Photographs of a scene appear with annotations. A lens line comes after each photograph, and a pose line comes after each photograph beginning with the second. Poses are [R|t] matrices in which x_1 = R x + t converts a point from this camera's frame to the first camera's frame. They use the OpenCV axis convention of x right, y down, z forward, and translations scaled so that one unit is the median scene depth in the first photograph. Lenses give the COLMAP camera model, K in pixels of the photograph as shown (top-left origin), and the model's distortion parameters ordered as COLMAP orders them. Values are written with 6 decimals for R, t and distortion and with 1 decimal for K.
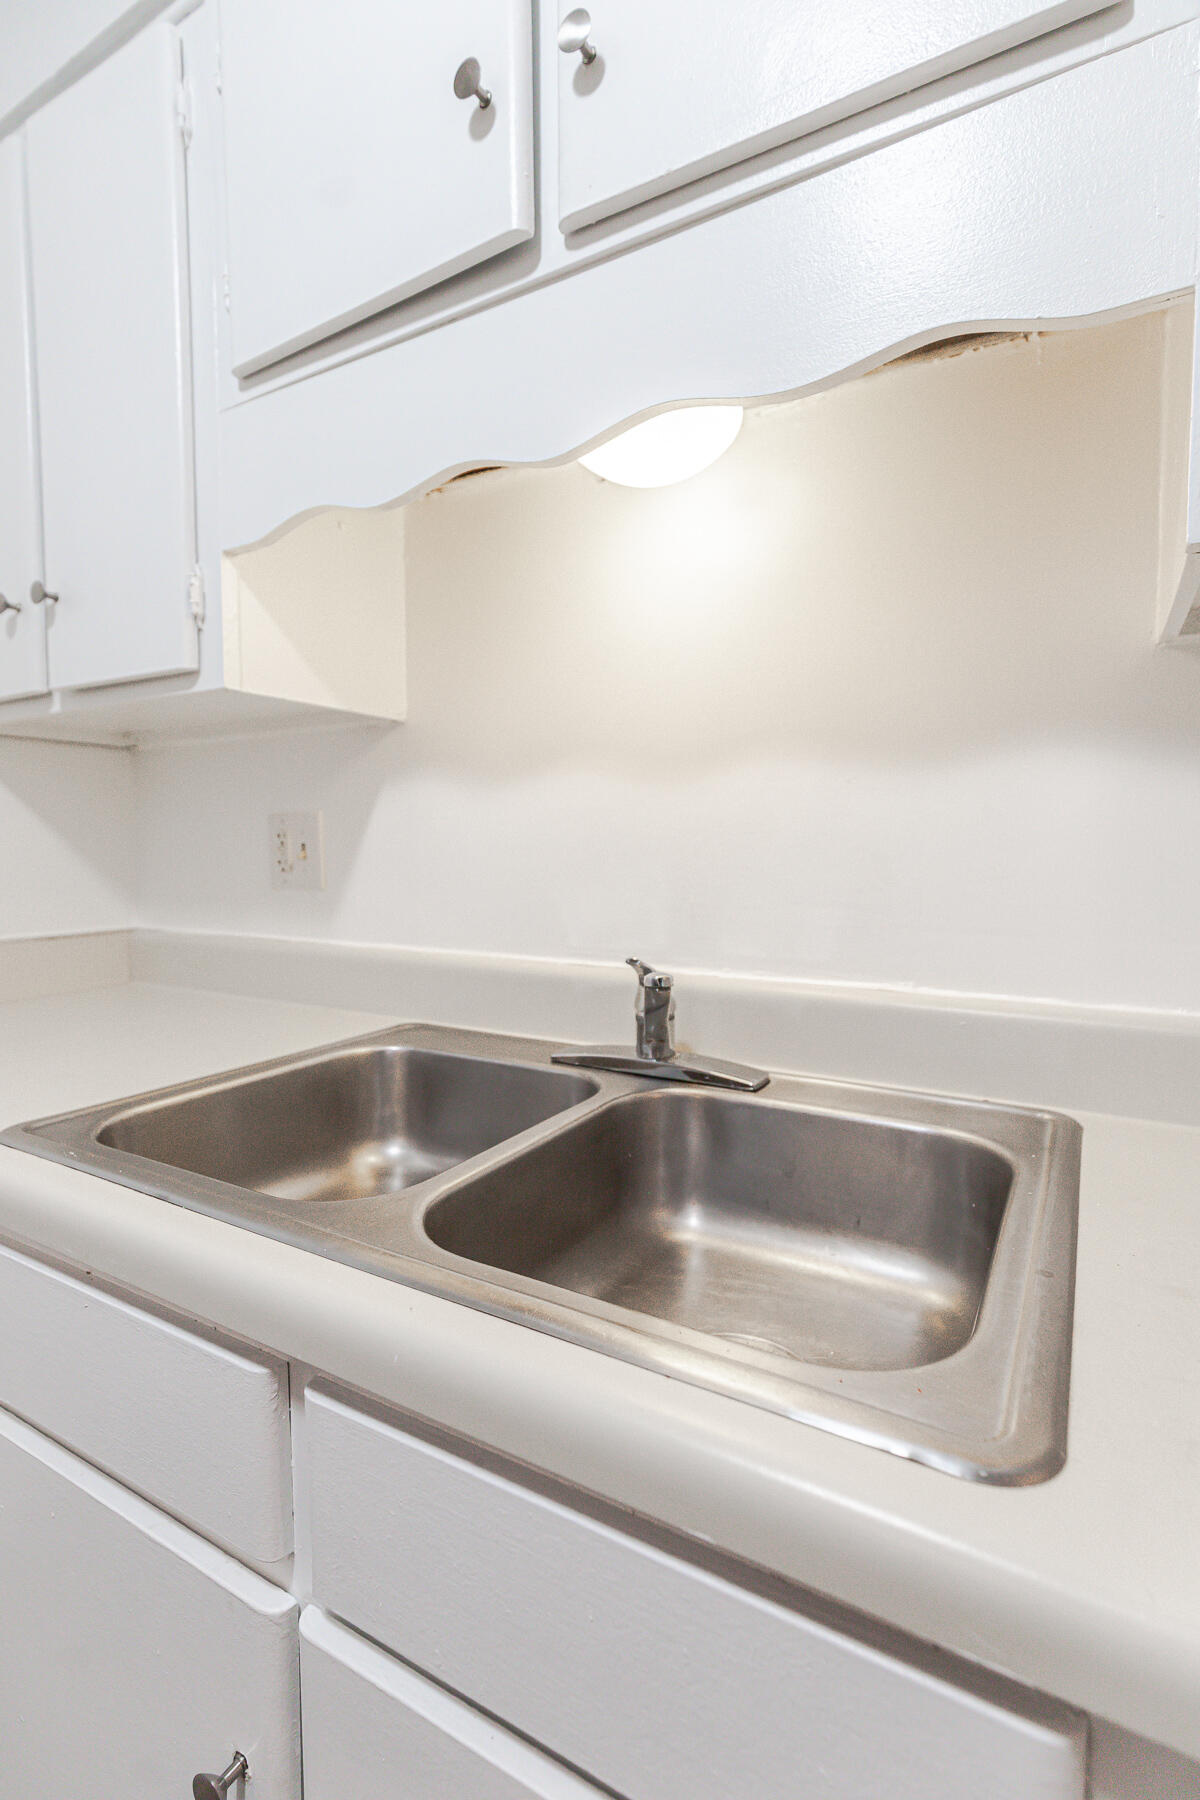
lens RADIAL K [[843.8, 0, 600.0], [0, 843.8, 900.0], [0, 0, 1]] dist [-0.002435, -0.000102]
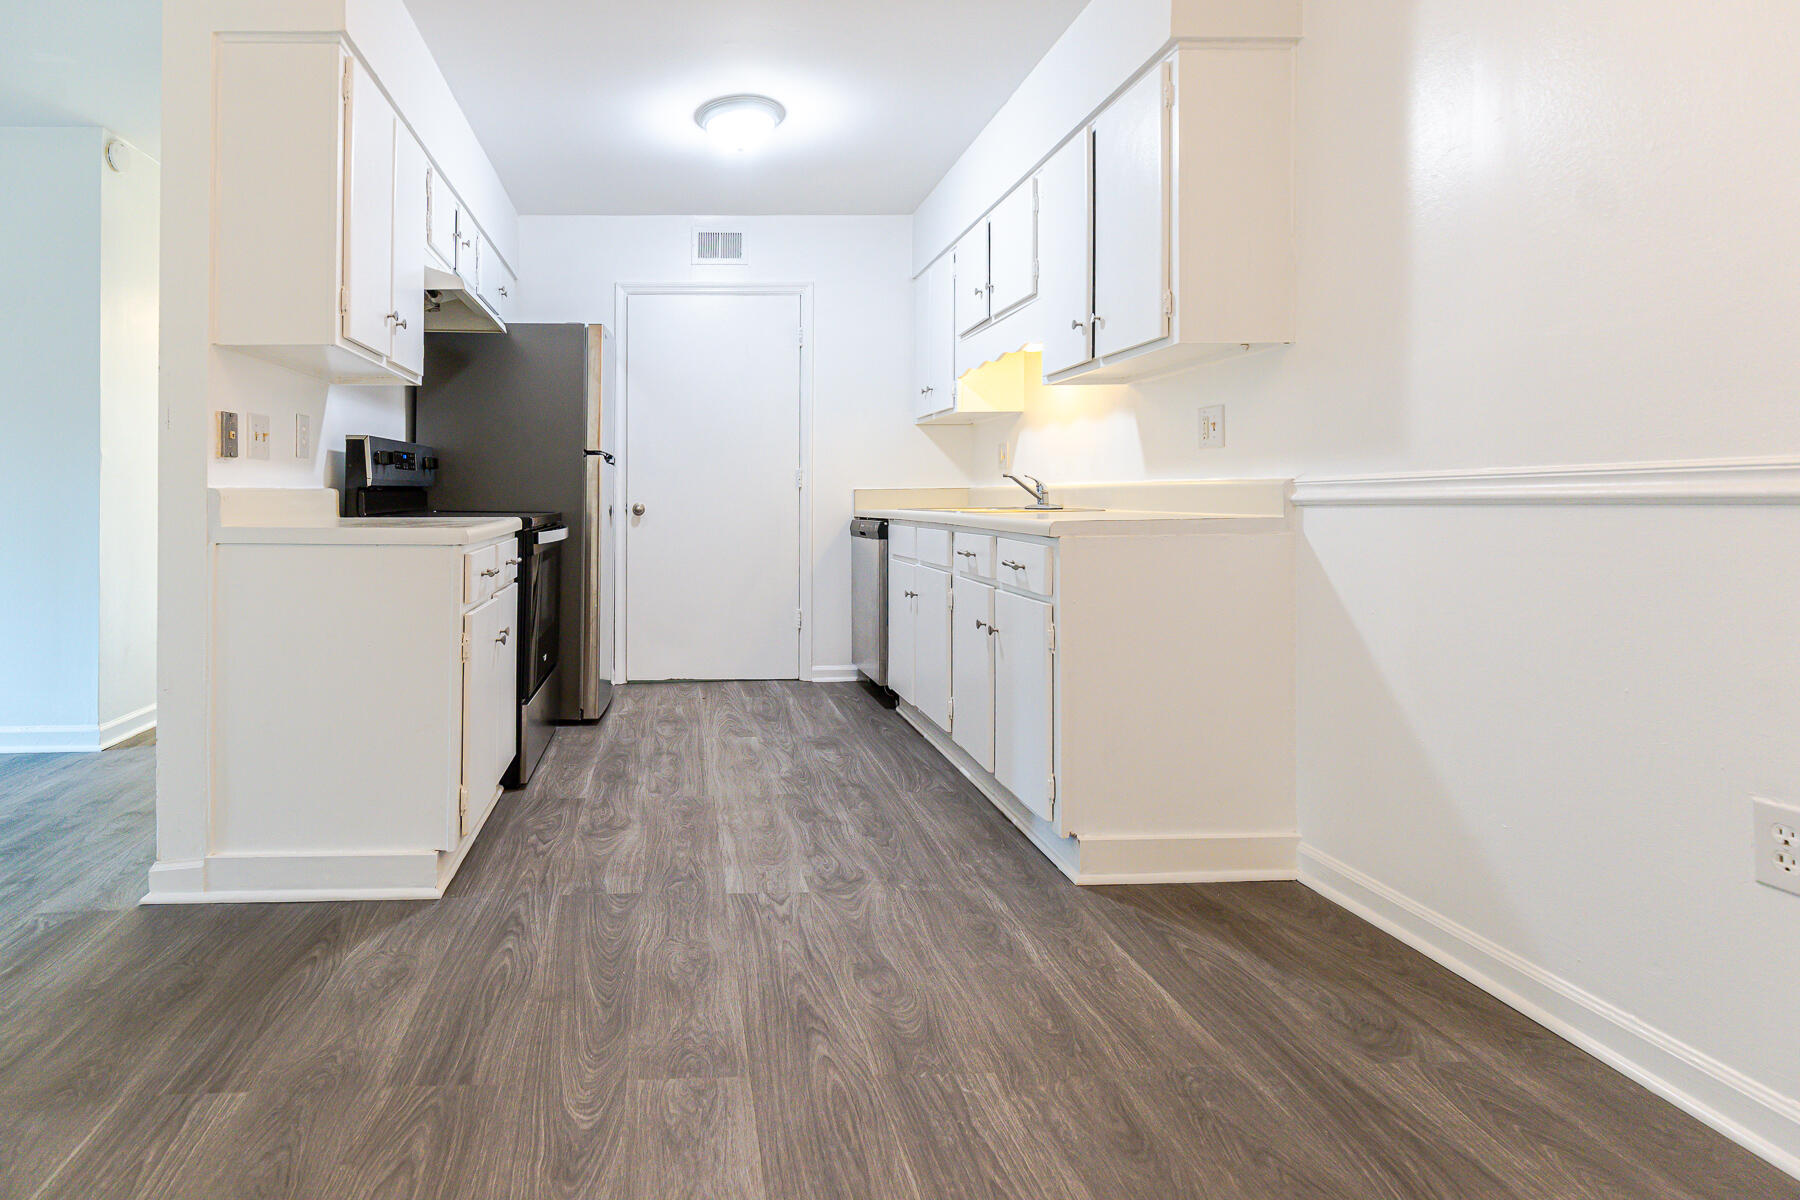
lens RADIAL K [[892.7, 0, 703.9], [0, 892.7, 524.3], [0, 0, 1]] dist [0.012518, -0.000059]
pose [[0.532928, 0.024348, -0.845810, 2.339925], [-0.052771, 0.998596, -0.004504, 0.329698], [0.844513, 0.047035, 0.533465, -2.080844]]
